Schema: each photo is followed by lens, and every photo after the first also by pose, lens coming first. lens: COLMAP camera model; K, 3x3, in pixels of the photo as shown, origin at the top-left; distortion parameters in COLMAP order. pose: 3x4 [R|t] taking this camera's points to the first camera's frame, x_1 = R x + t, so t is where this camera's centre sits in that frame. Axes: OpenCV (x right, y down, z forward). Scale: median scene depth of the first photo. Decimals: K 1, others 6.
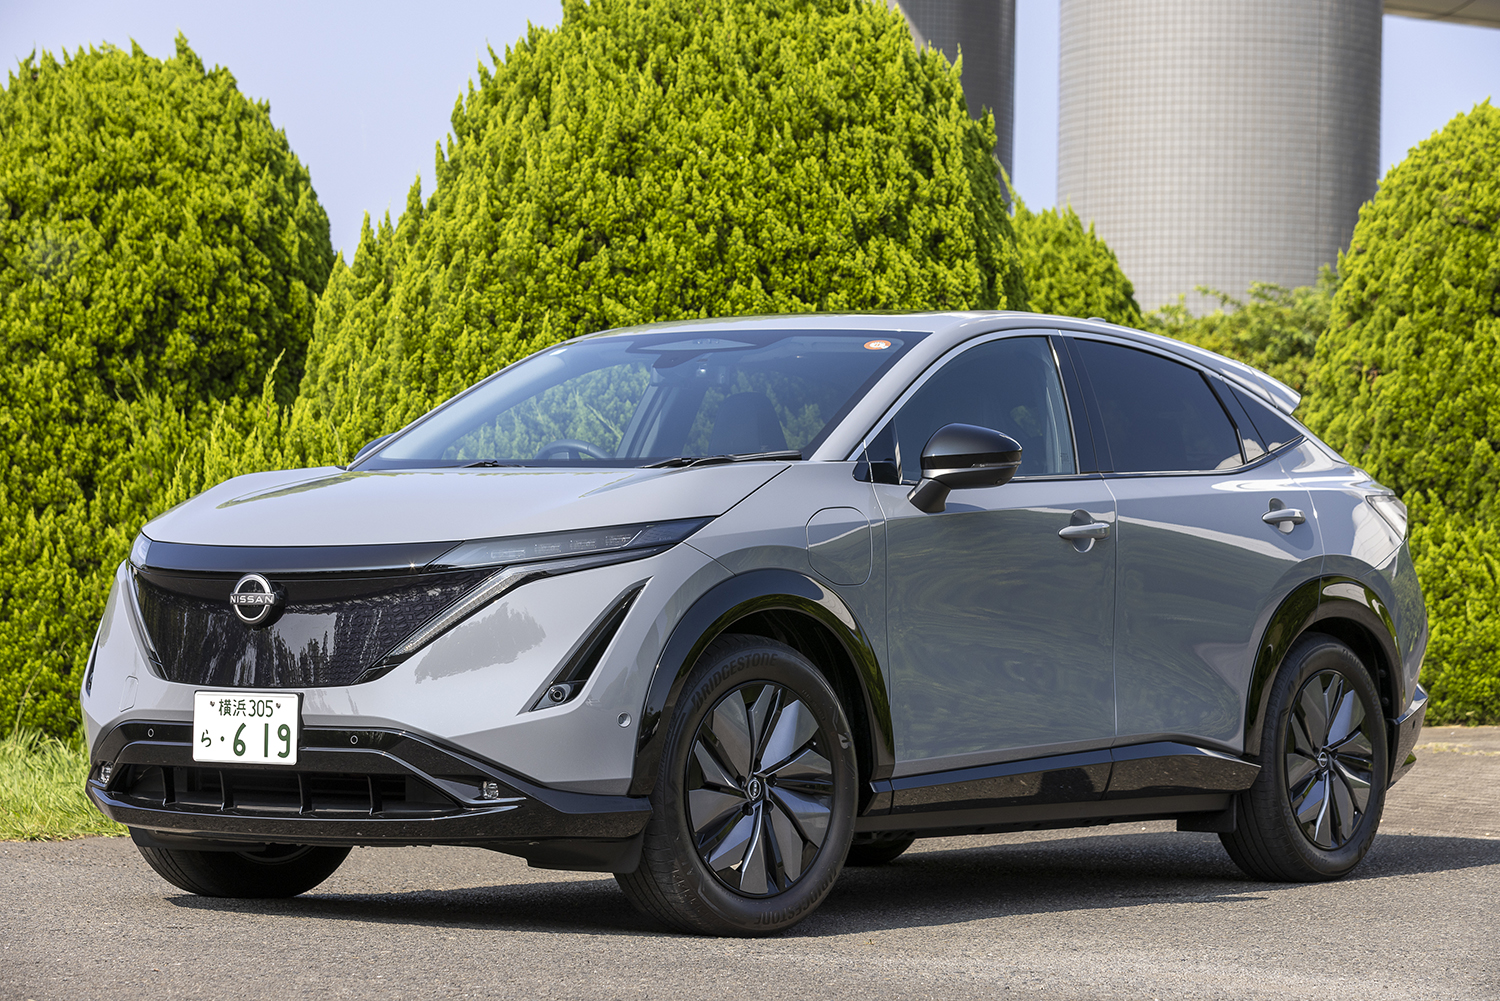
lens RADIAL K [[4757.7, 0, 737.2], [0, 4757.7, 460.9], [0, 0, 1]] dist [0.021656, 0.000000]
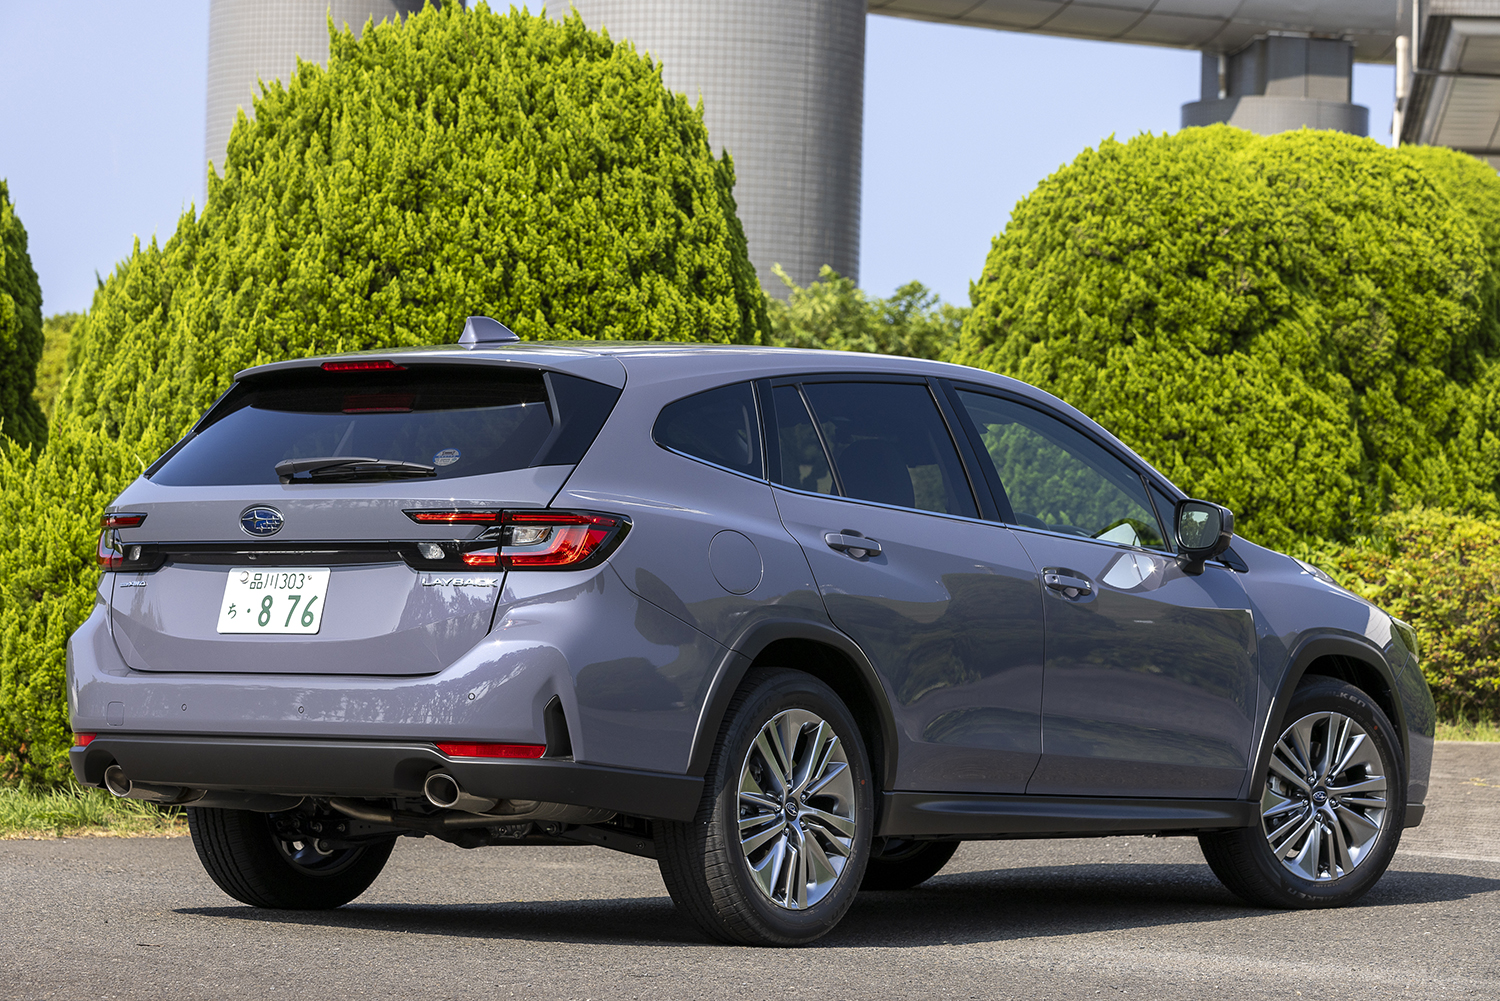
lens RADIAL K [[5028.7, 0, 738.0], [0, 5028.7, 434.5], [0, 0, 1]] dist [-0.001721, 0.000000]
pose [[0.990122, 0.014260, 0.139479, -0.105245], [-0.013954, 0.999898, -0.003172, -0.007806], [-0.139510, 0.001194, 0.990220, -0.109694]]
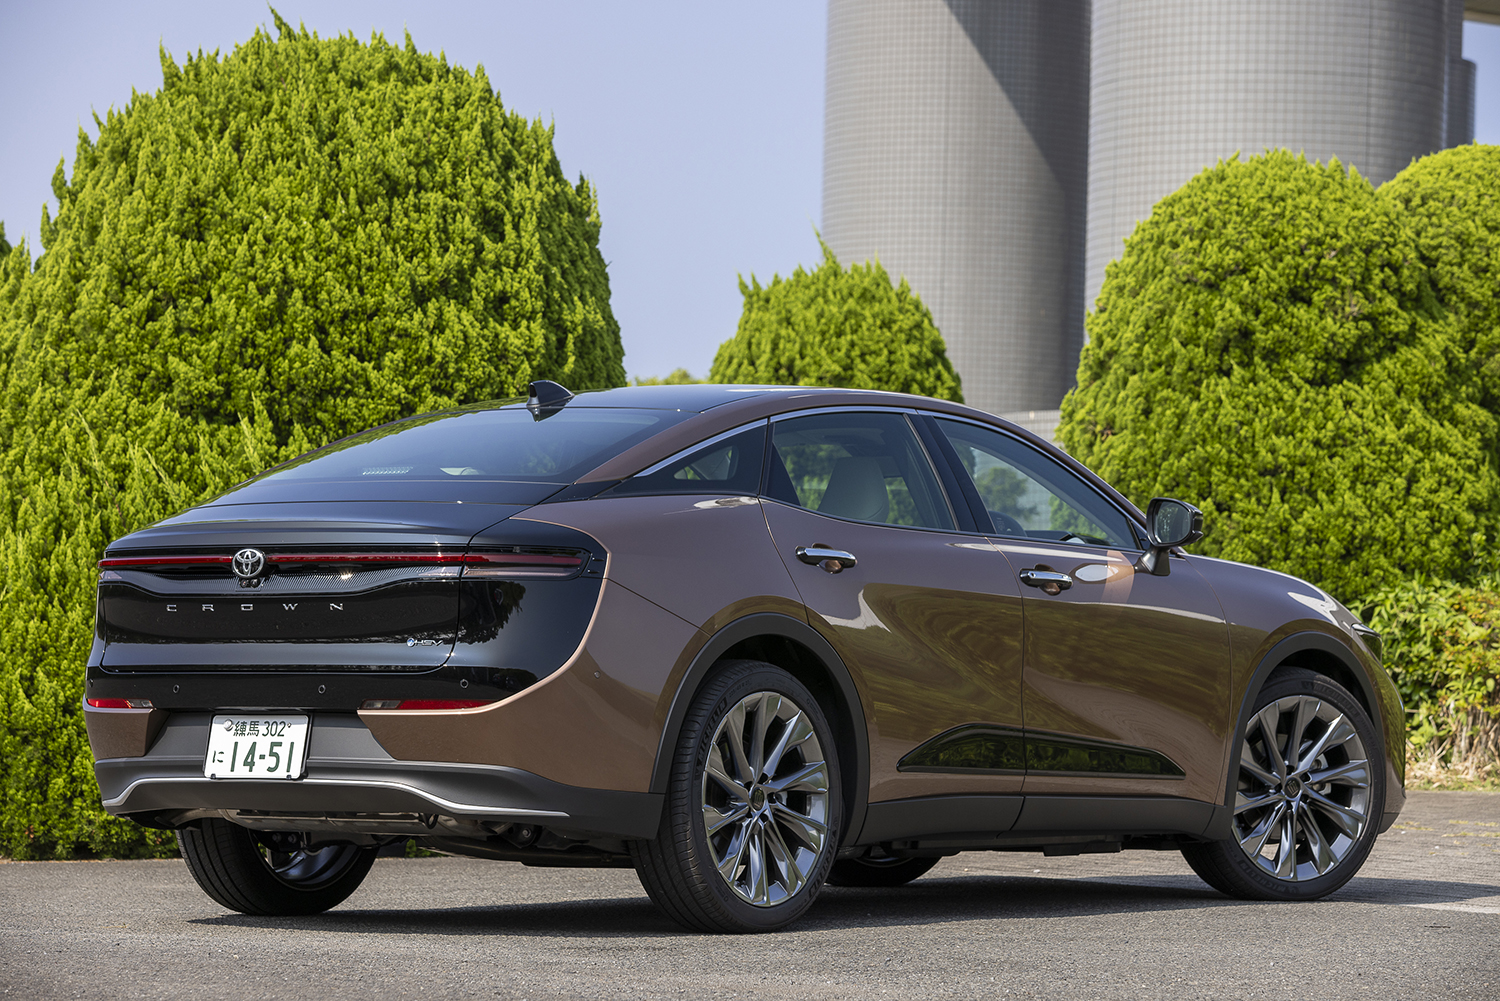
lens RADIAL K [[5537.1, 0, 729.6], [0, 5537.1, 431.3], [0, 0, 1]] dist [0.421532, 0.000000]
pose [[0.998701, 0.003186, -0.050859, 0.153636], [-0.004172, 0.999805, -0.019303, 0.005166], [0.050788, 0.019491, 0.998519, -0.208801]]
